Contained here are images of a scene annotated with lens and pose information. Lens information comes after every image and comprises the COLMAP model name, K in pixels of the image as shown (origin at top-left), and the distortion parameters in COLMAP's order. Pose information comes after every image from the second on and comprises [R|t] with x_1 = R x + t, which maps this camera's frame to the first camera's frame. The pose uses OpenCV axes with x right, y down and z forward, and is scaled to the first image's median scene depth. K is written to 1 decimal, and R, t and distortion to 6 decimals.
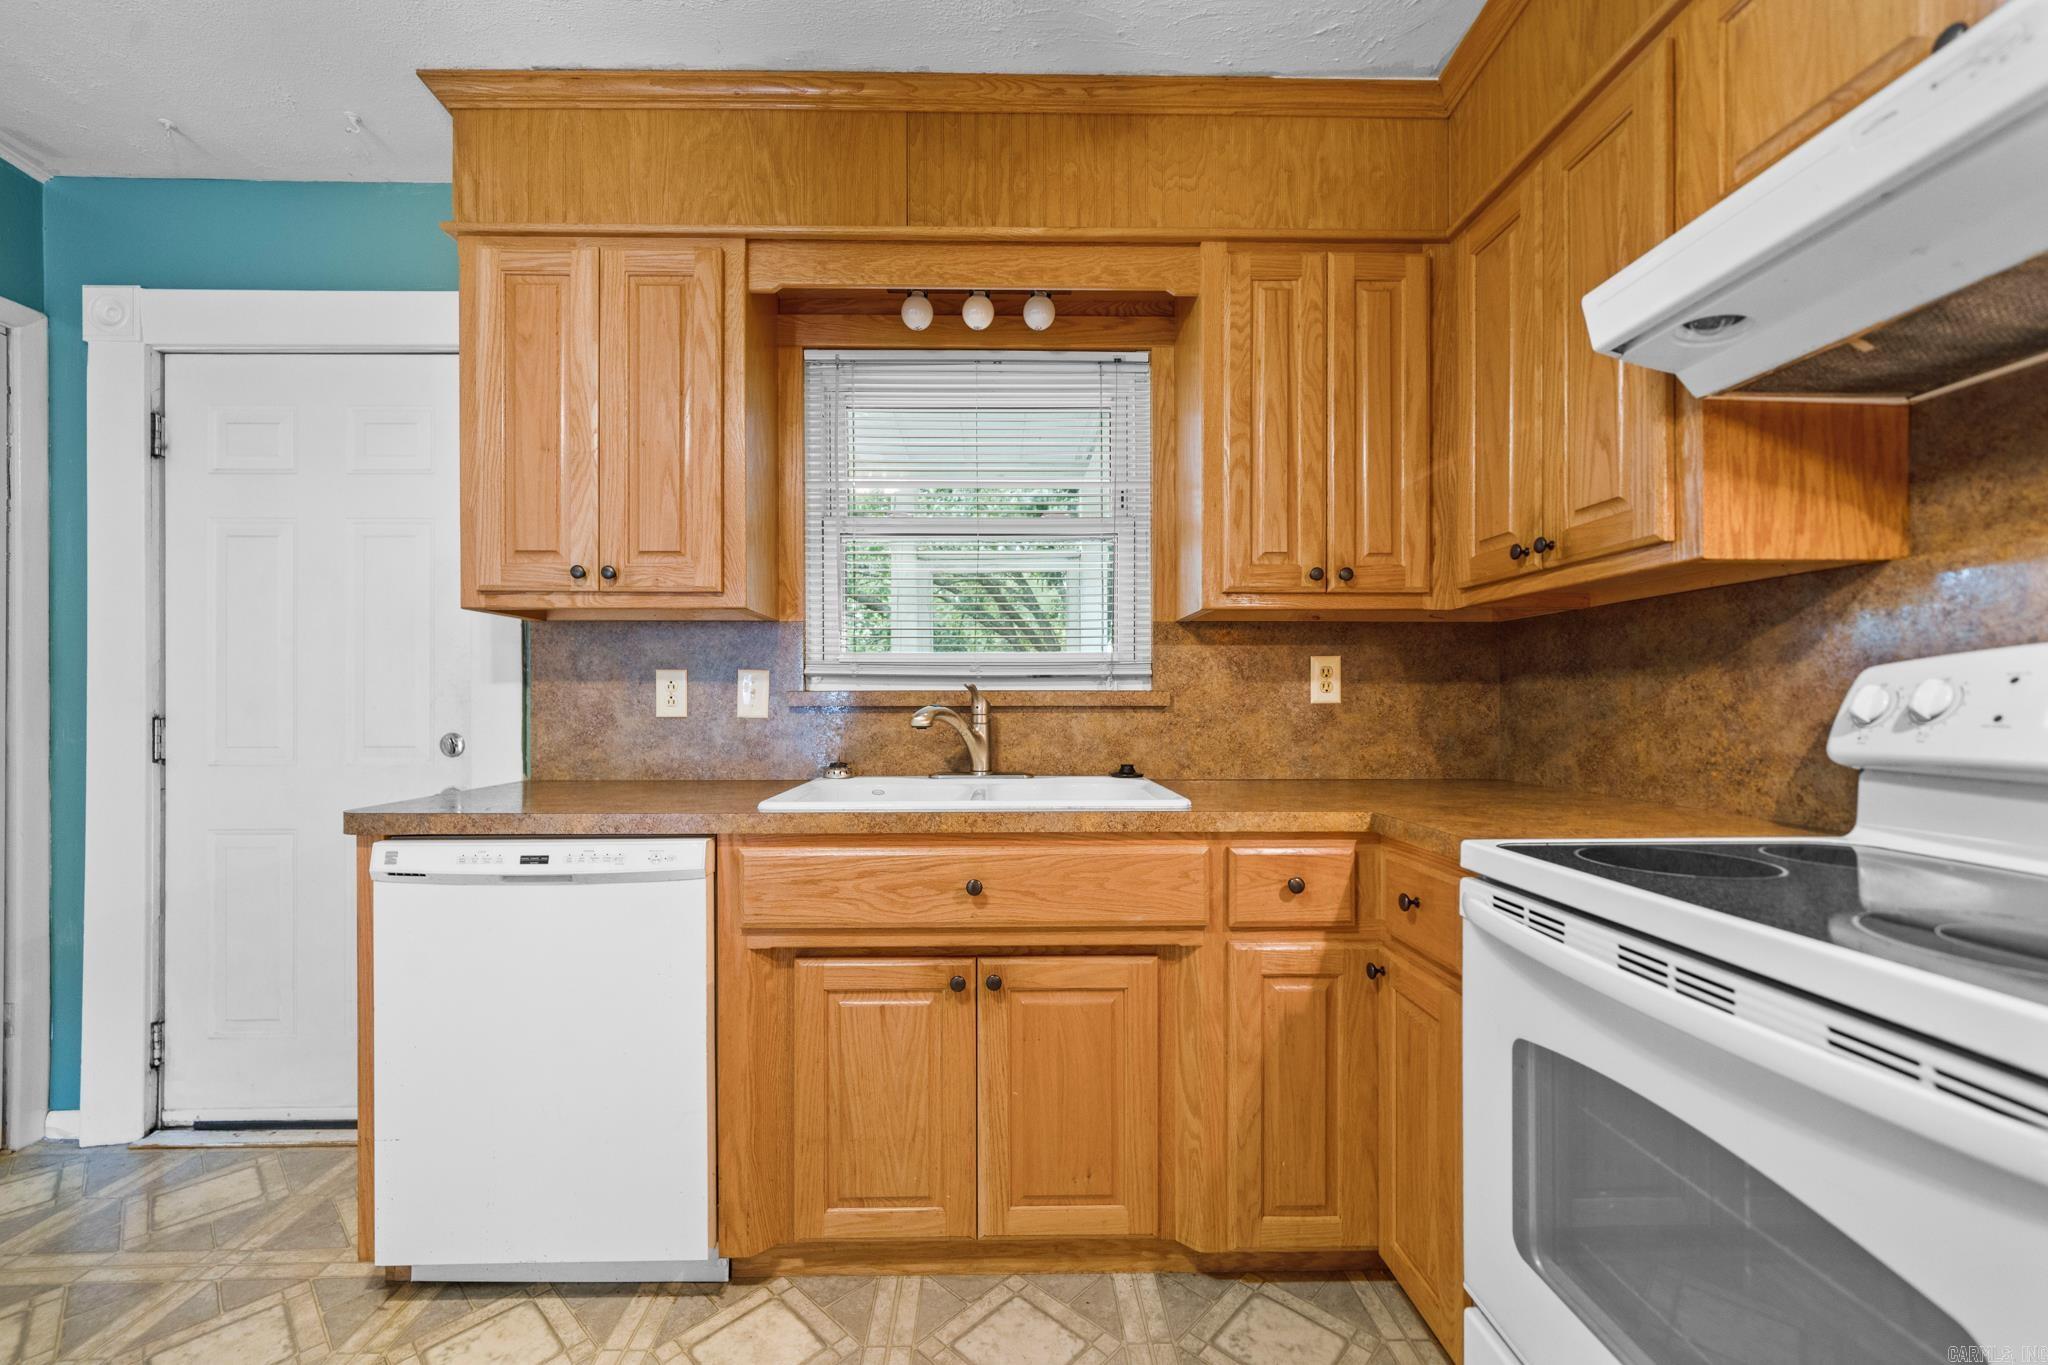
lens RADIAL K [[826.0, 0, 1020.0], [0, 826.0, 700.4], [0, 0, 1]] dist [-0.003011, 0.001531]
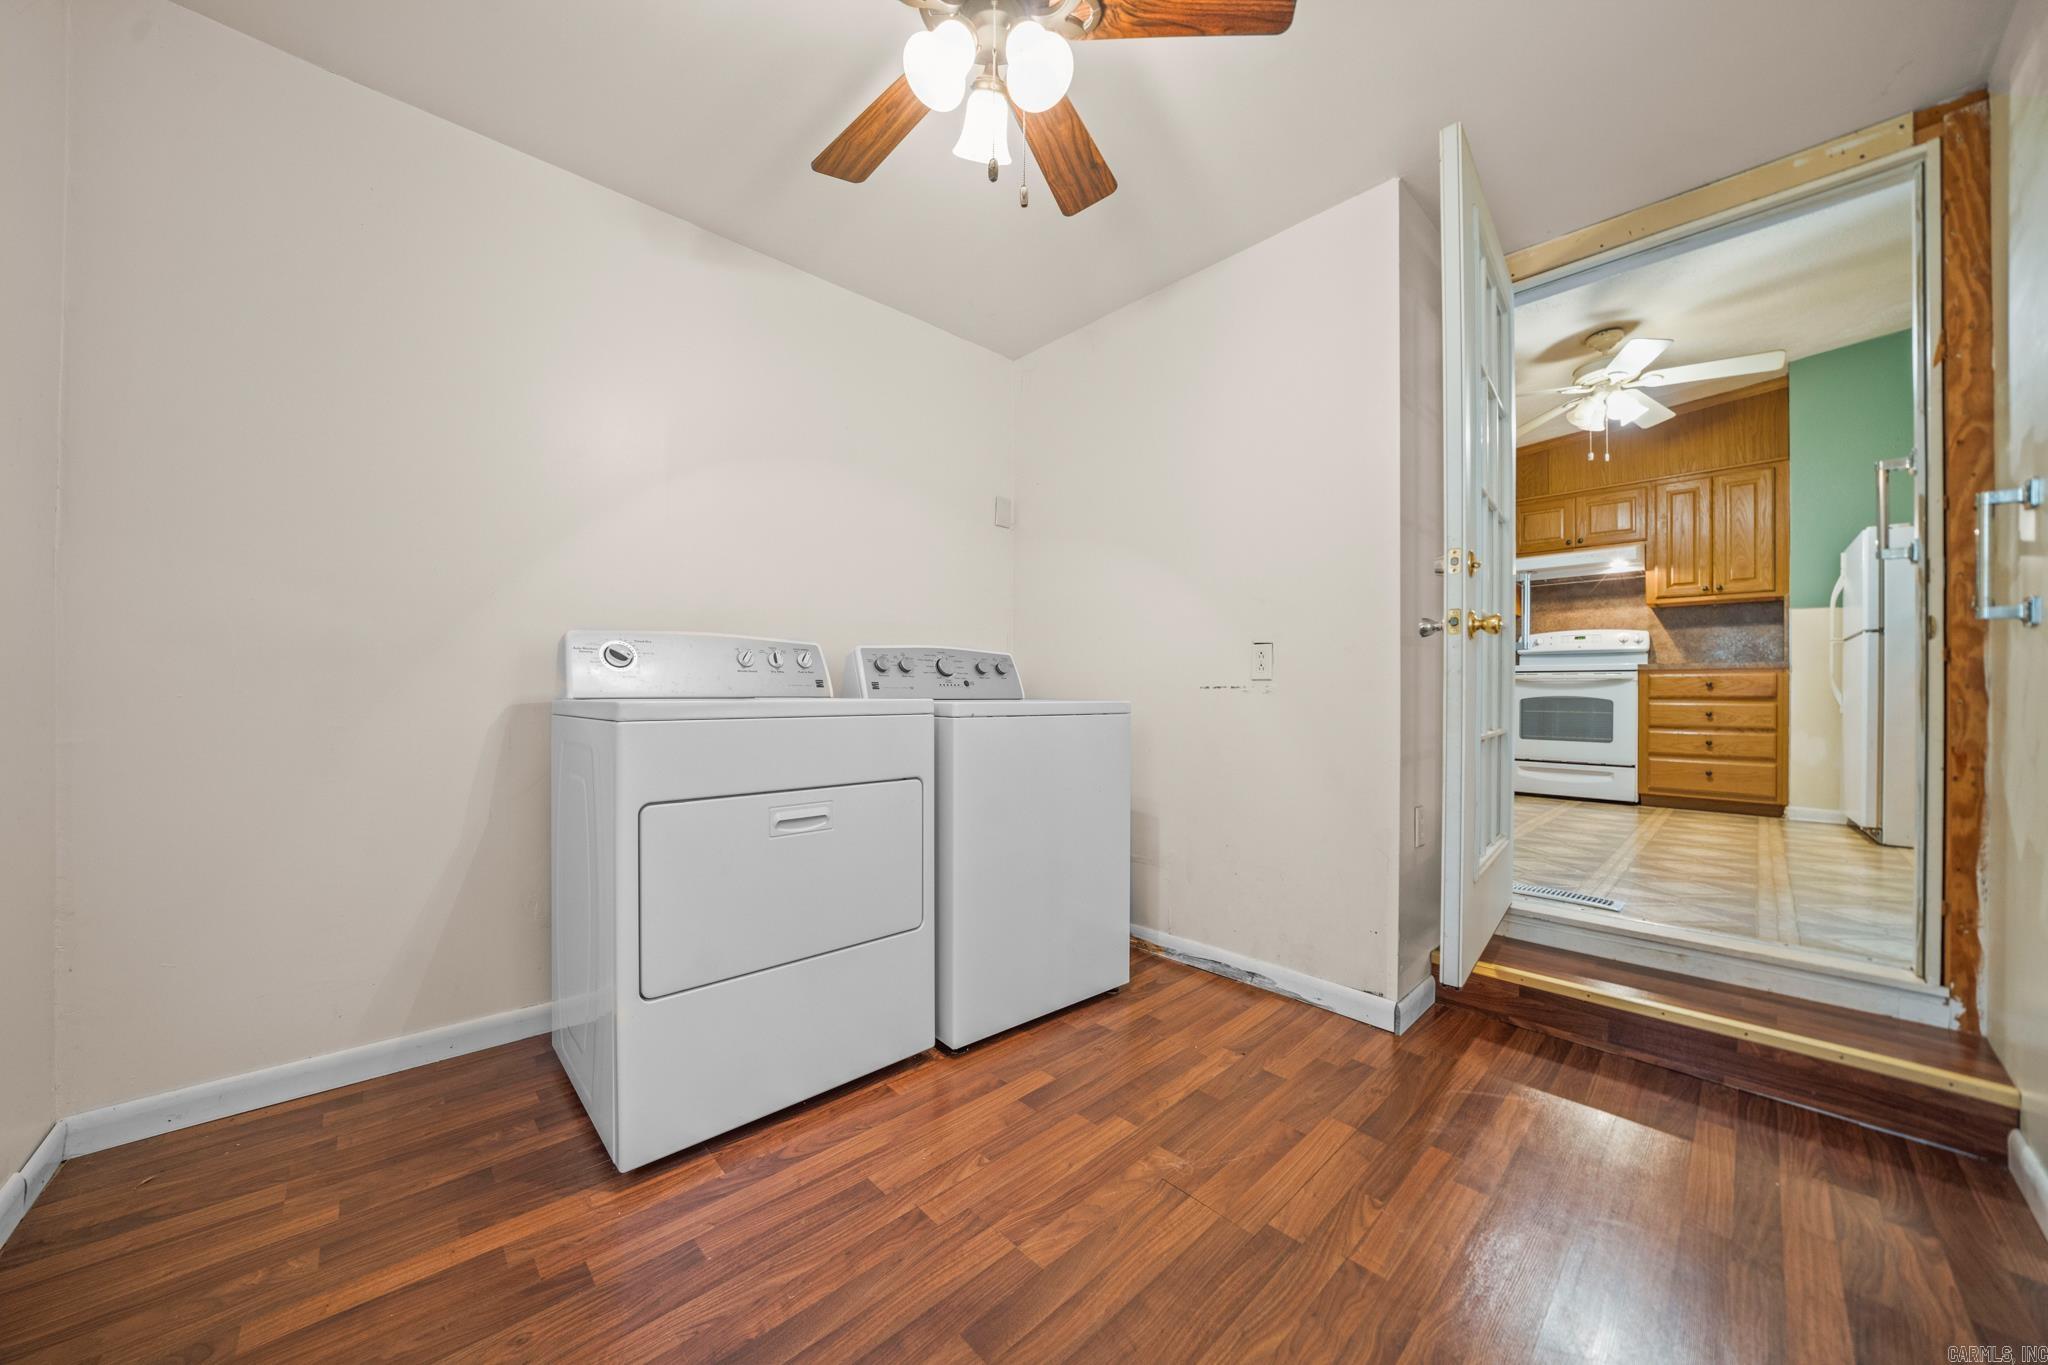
lens RADIAL K [[727.4, 0, 1005.7], [0, 727.4, 697.5], [0, 0, 1]] dist [-0.021582, 0.000349]
pose [[0.736568, 0.004586, 0.676348, -2.971491], [-0.007488, 0.999971, 0.001375, 0.244029], [-0.676322, -0.006077, 0.736581, -0.103995]]
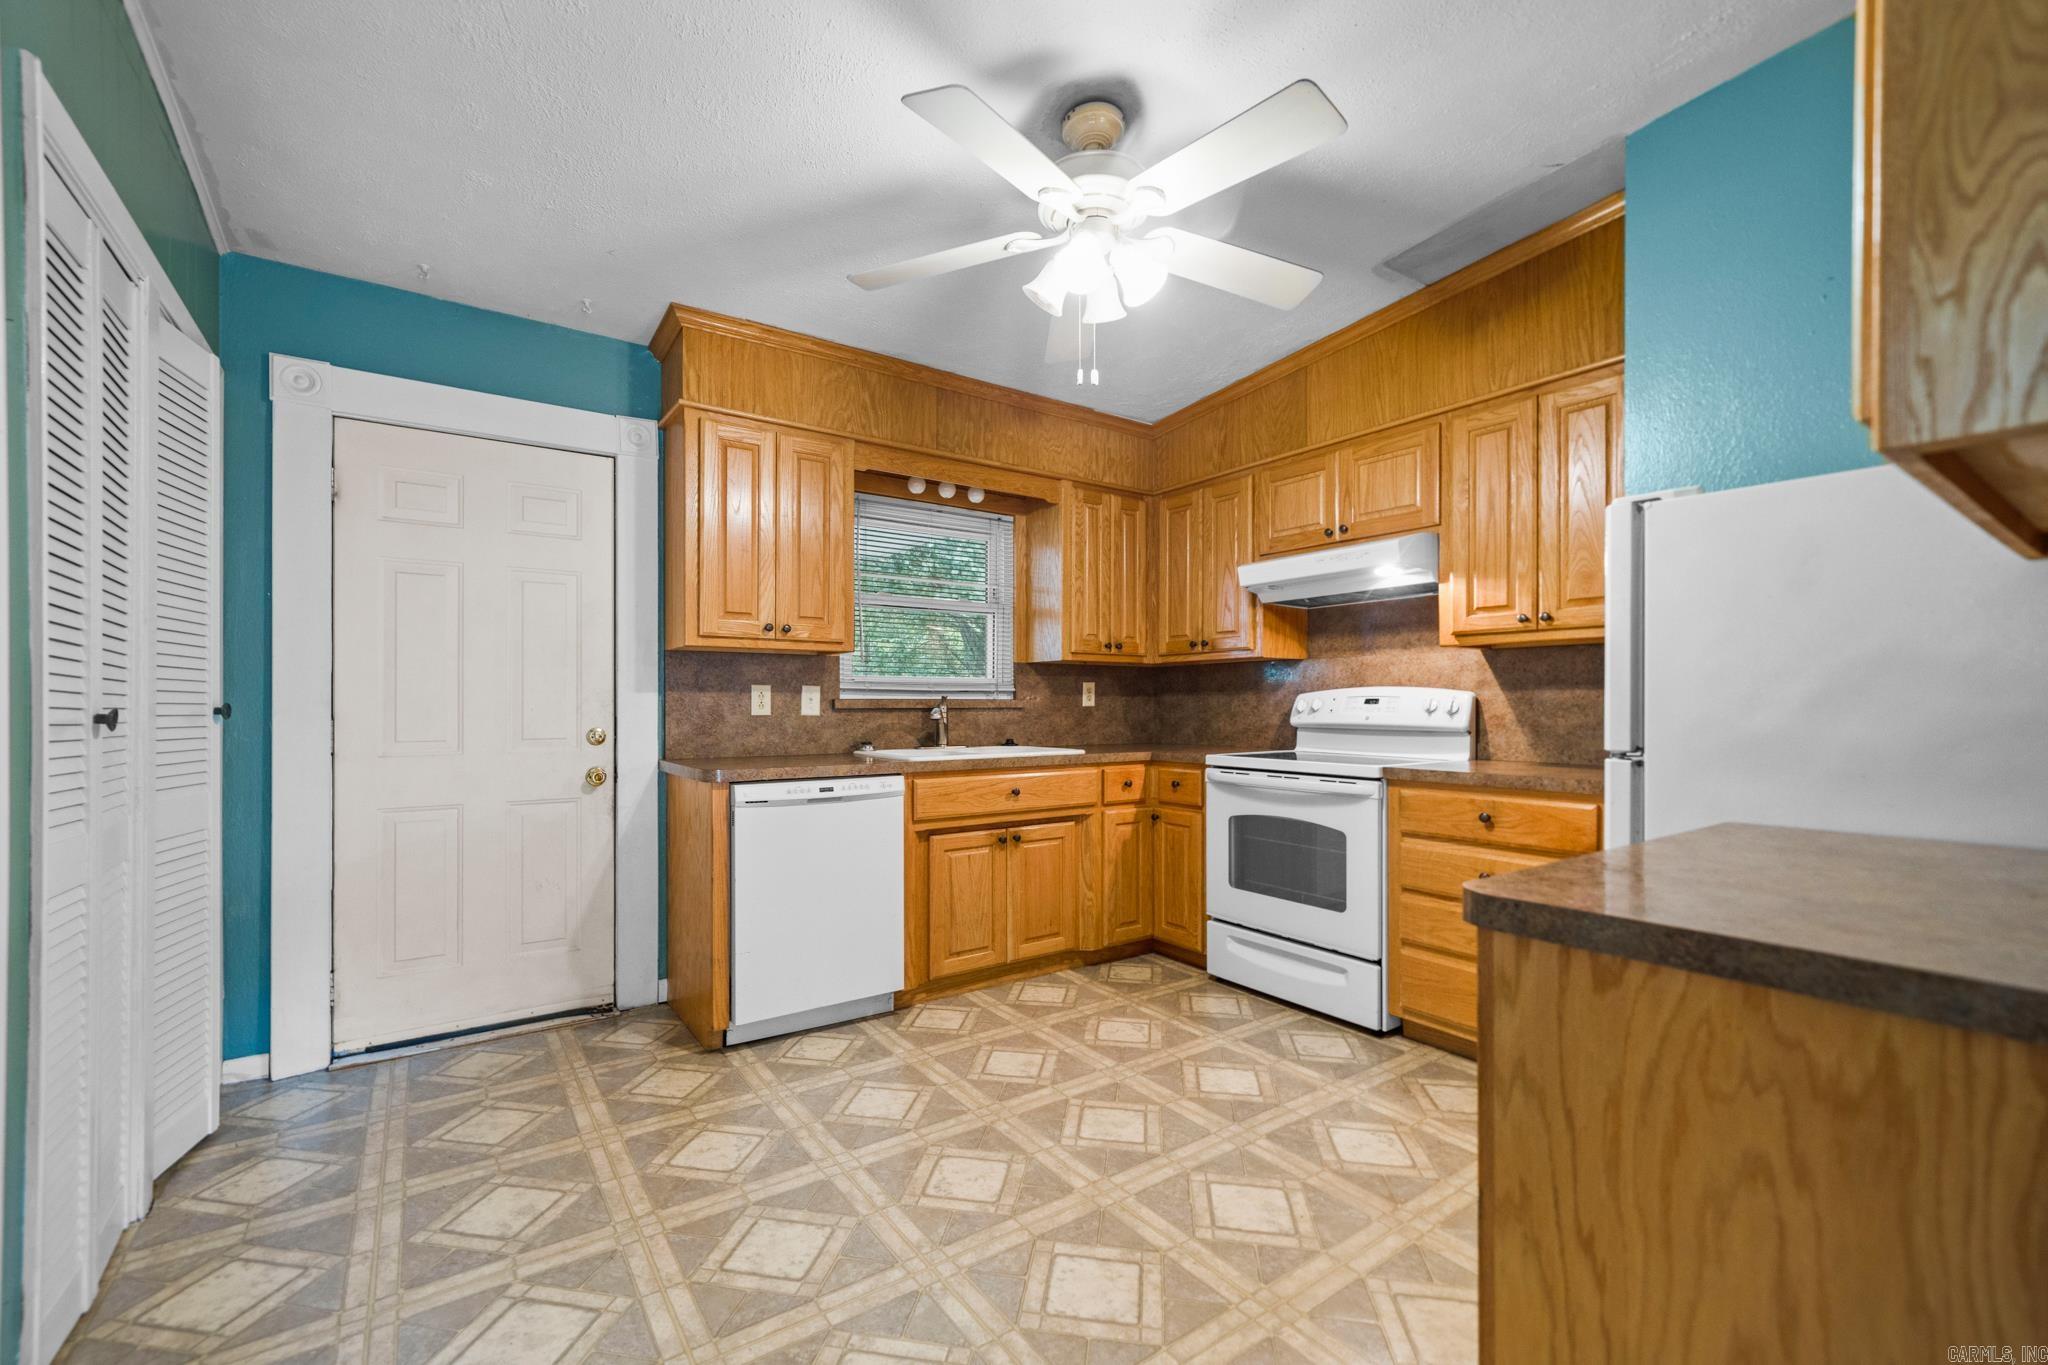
lens RADIAL K [[826.0, 0, 1015.2], [0, 826.0, 702.0], [0, 0, 1]] dist [-0.003011, 0.001531]
pose [[0.835379, 0.002201, 0.549670, -1.022280], [-0.000696, 0.999995, -0.002947, -0.000809], [-0.549674, 0.002080, 0.835376, -0.652749]]
